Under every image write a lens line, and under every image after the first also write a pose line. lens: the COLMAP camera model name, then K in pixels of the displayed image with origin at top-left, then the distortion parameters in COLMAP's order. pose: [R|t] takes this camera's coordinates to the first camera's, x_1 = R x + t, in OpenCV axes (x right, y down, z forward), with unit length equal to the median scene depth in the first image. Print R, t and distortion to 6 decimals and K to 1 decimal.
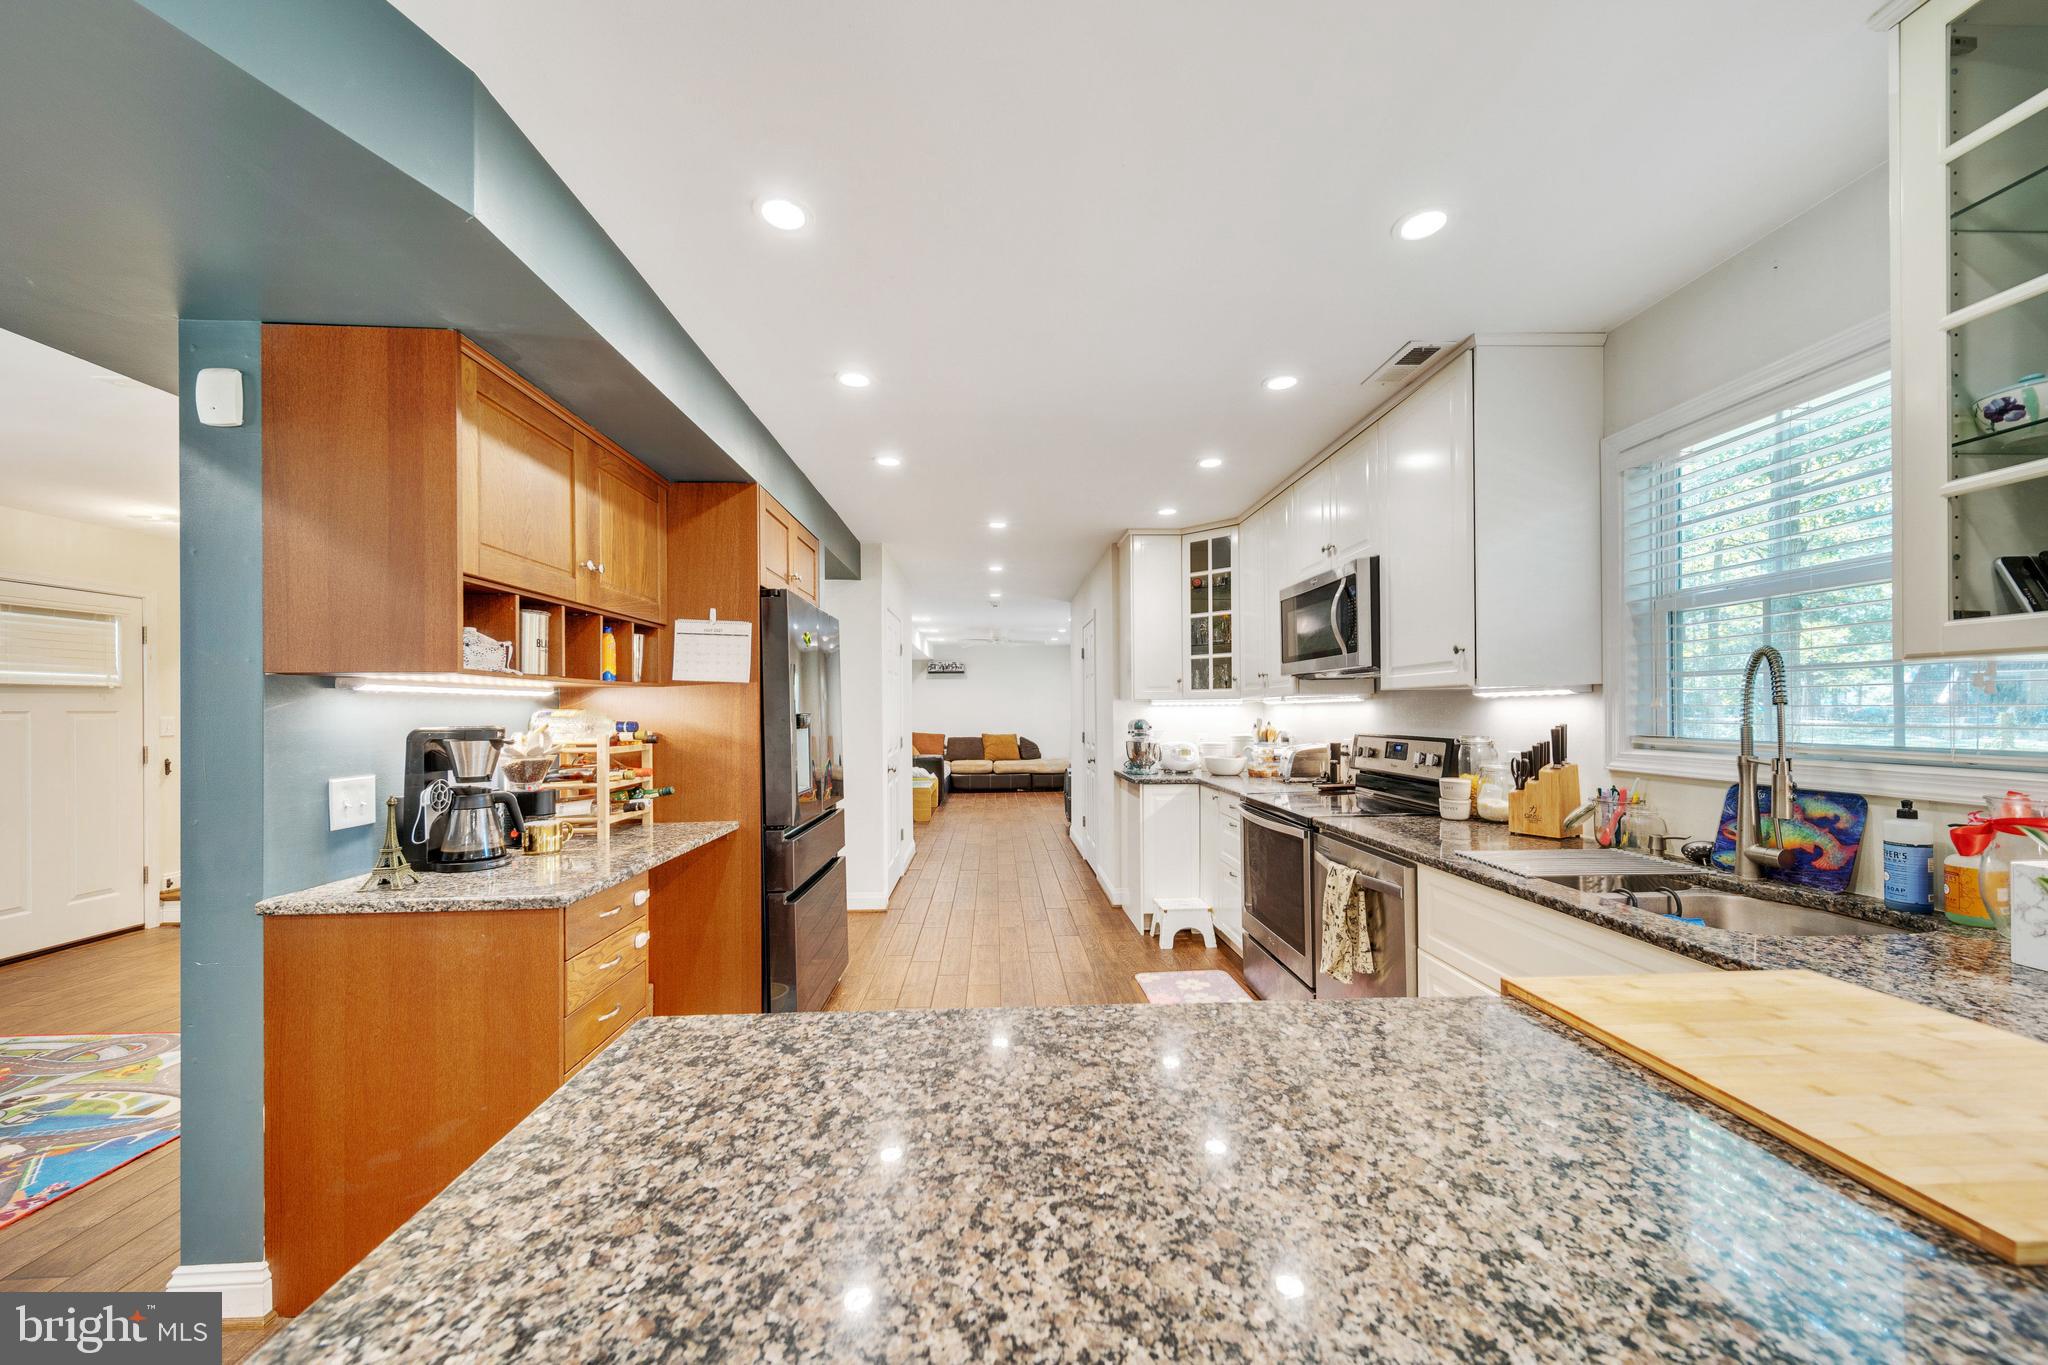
lens RADIAL K [[716.5, 0, 1026.0], [0, 716.5, 685.7], [0, 0, 1]] dist [0.001496, -0.000004]
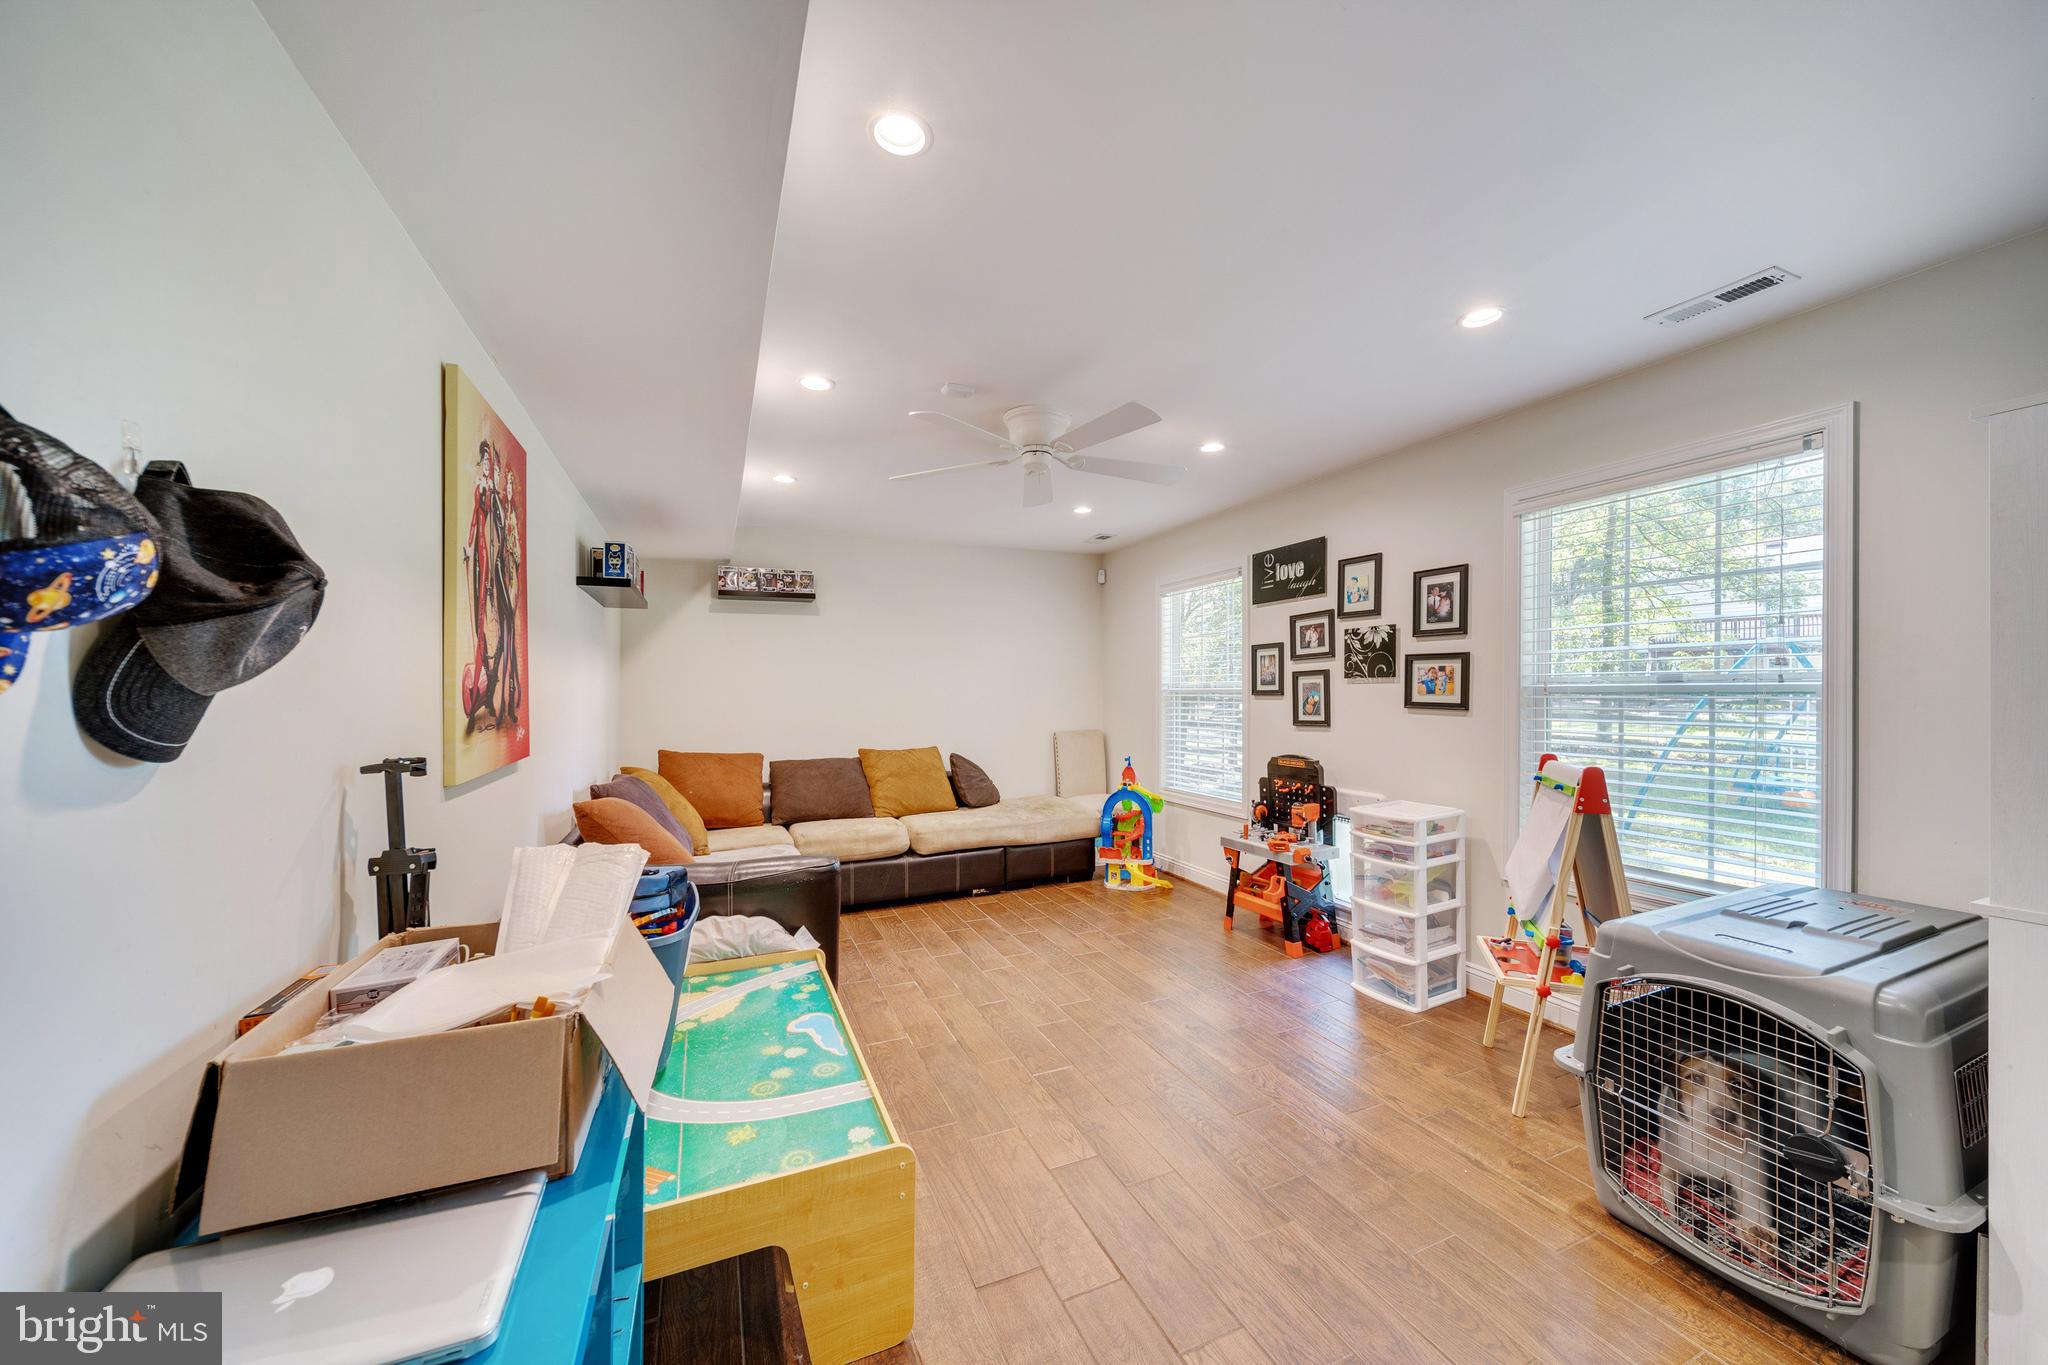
lens RADIAL K [[716.5, 0, 1028.3], [0, 716.5, 684.8], [0, 0, 1]] dist [0.001496, -0.000004]
pose [[0.936118, 0.004678, 0.351656, -0.118078], [-0.003179, 0.999983, -0.004841, 0.032716], [-0.351672, 0.003414, 0.936117, 0.598242]]
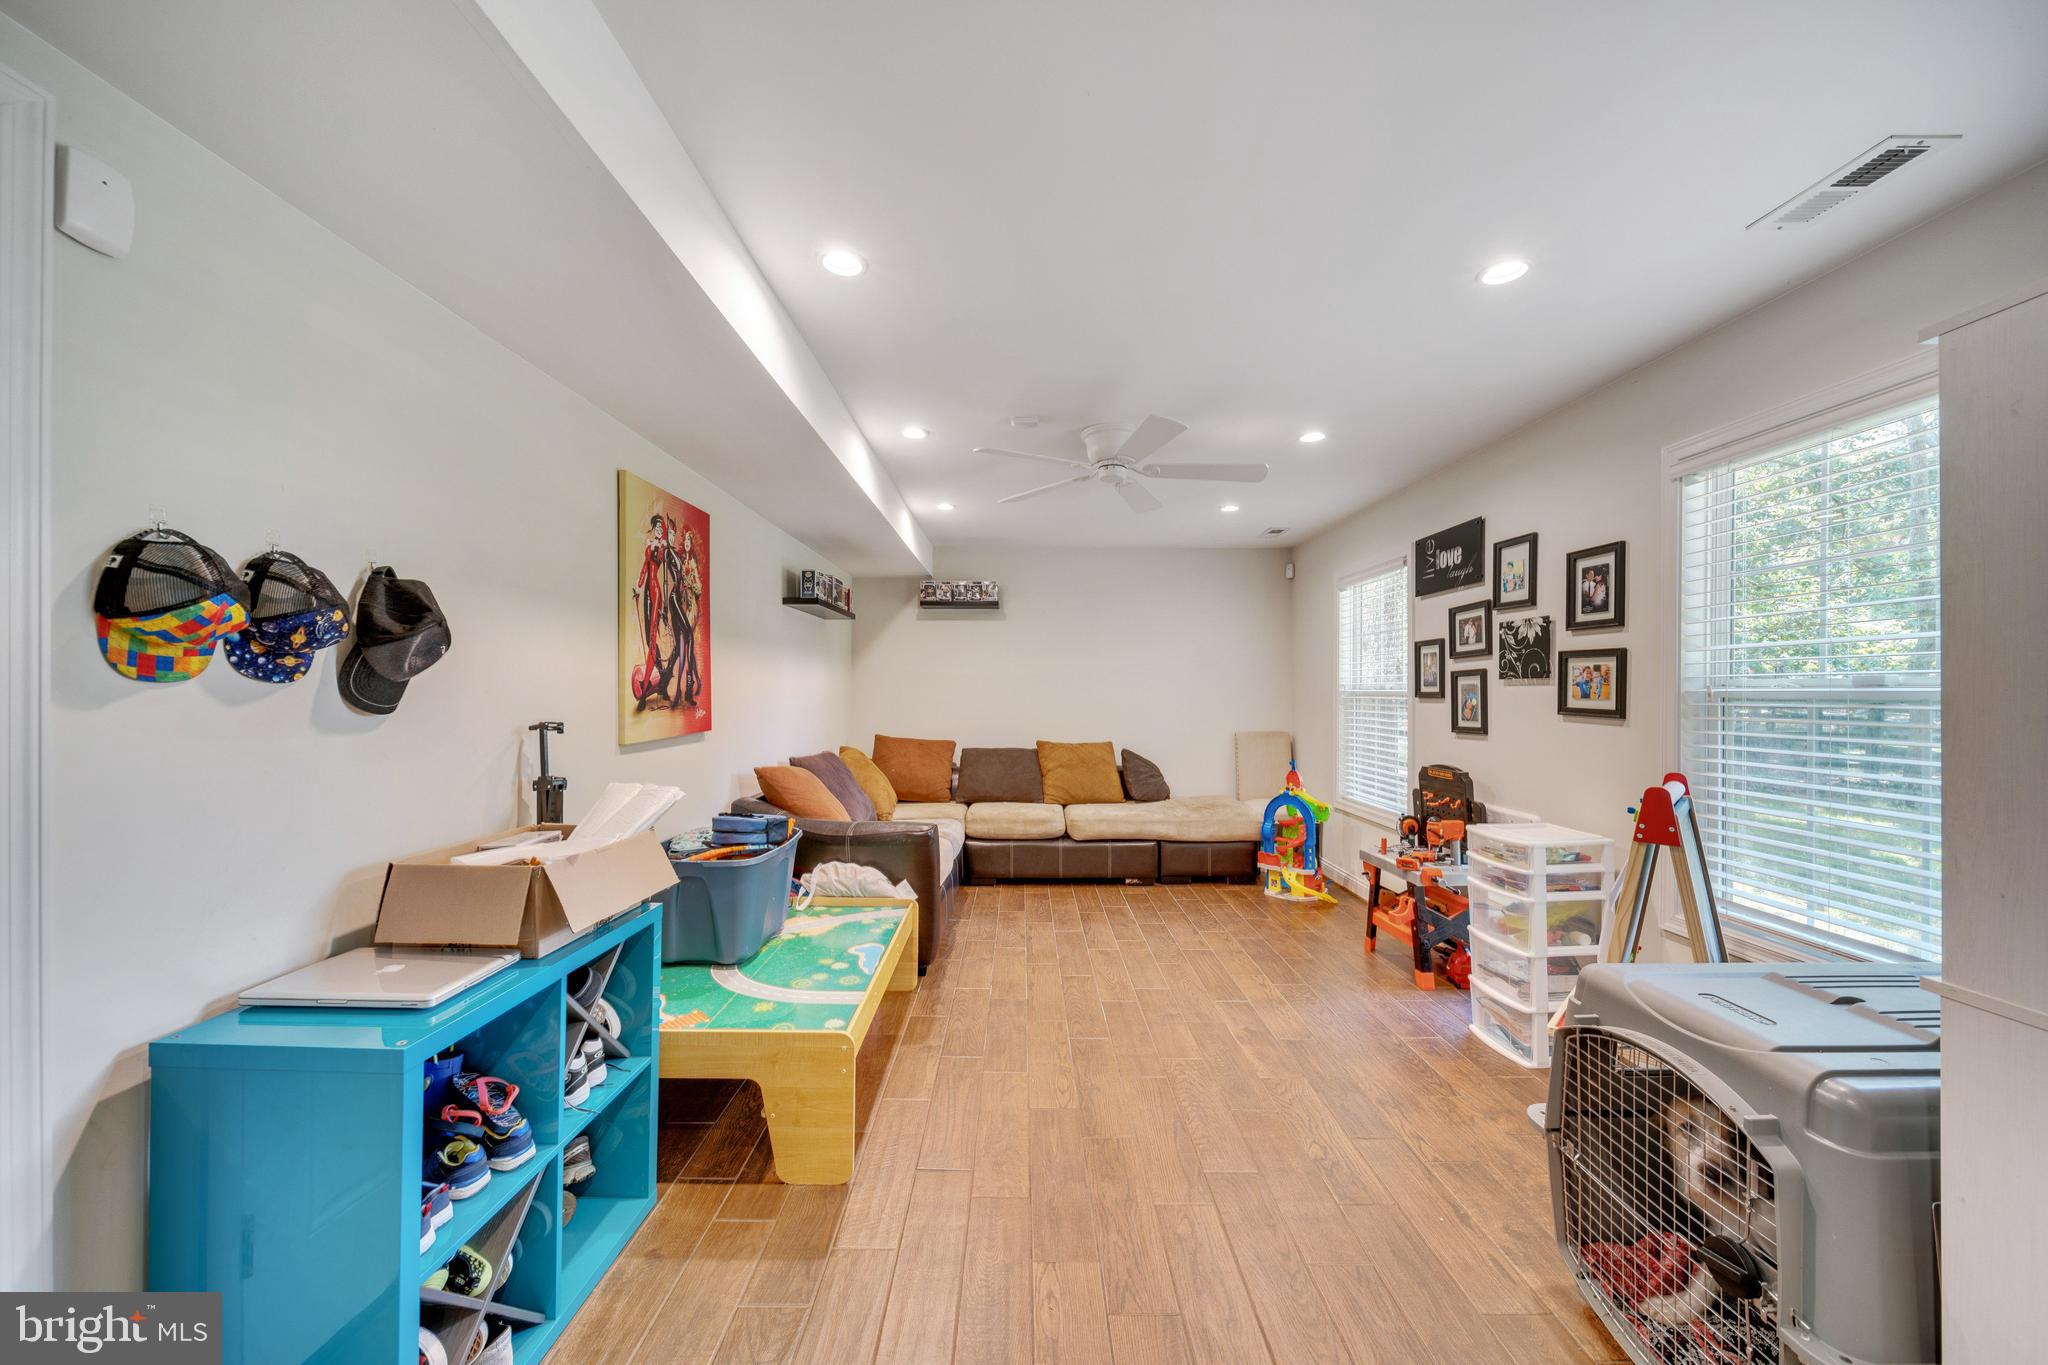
lens RADIAL K [[716.5, 0, 1017.4], [0, 716.5, 683.0], [0, 0, 1]] dist [0.001496, -0.000004]
pose [[0.998486, 0.013942, -0.053213, -0.051583], [-0.014083, 0.999898, -0.002281, 0.032567], [0.053176, 0.003026, 0.998581, 0.564226]]
